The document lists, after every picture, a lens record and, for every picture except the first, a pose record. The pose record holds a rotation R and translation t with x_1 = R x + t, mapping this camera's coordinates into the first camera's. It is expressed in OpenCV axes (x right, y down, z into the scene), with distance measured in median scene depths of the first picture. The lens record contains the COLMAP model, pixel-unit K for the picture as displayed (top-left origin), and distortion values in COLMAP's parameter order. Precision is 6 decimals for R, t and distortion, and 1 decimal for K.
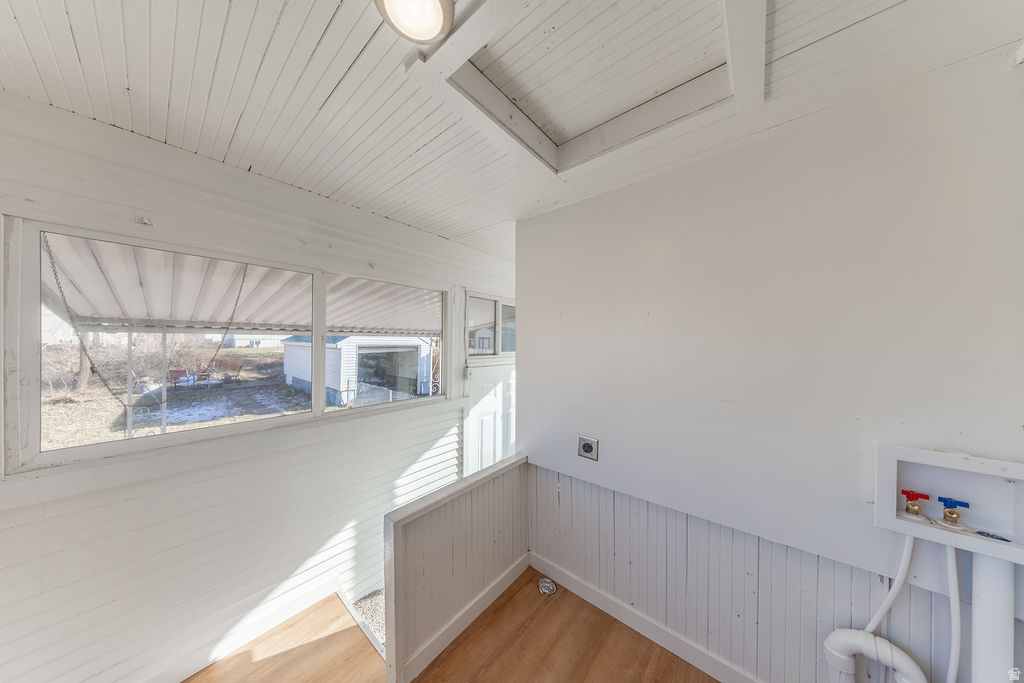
lens RADIAL K [[297.6, 0, 515.8], [0, 297.6, 341.0], [0, 0, 1]] dist [0.001150, -0.000299]
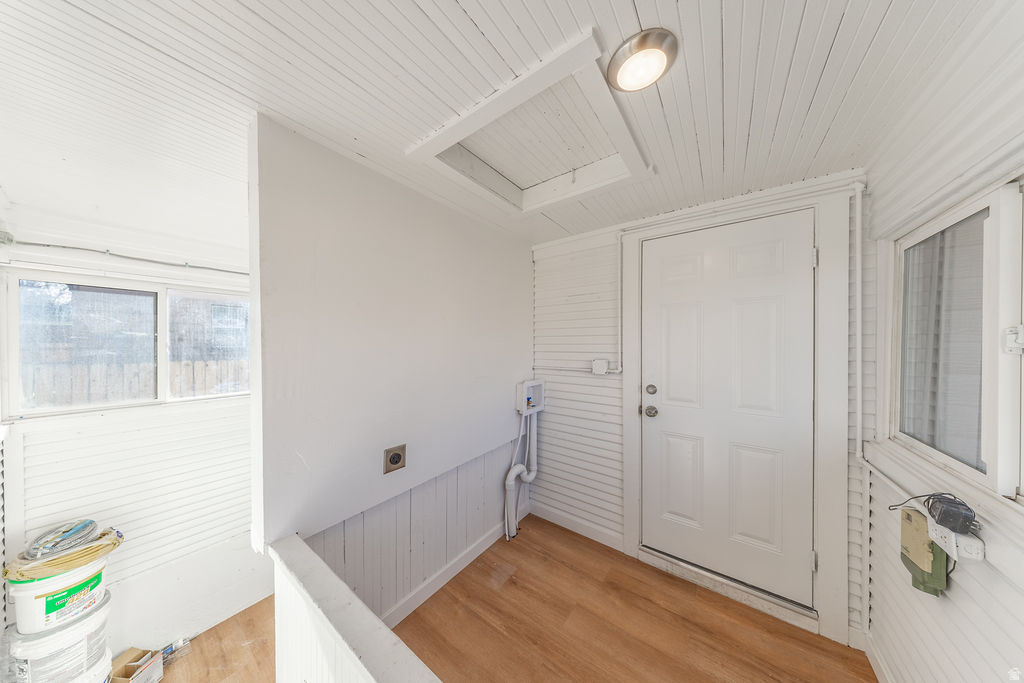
lens RADIAL K [[297.6, 0, 513.9], [0, 297.6, 344.6], [0, 0, 1]] dist [0.001150, -0.000299]
pose [[-0.068770, -0.008300, 0.997598, -0.739813], [-0.002994, 0.999963, 0.008113, 0.005527], [-0.997628, -0.002429, -0.068792, 0.765617]]
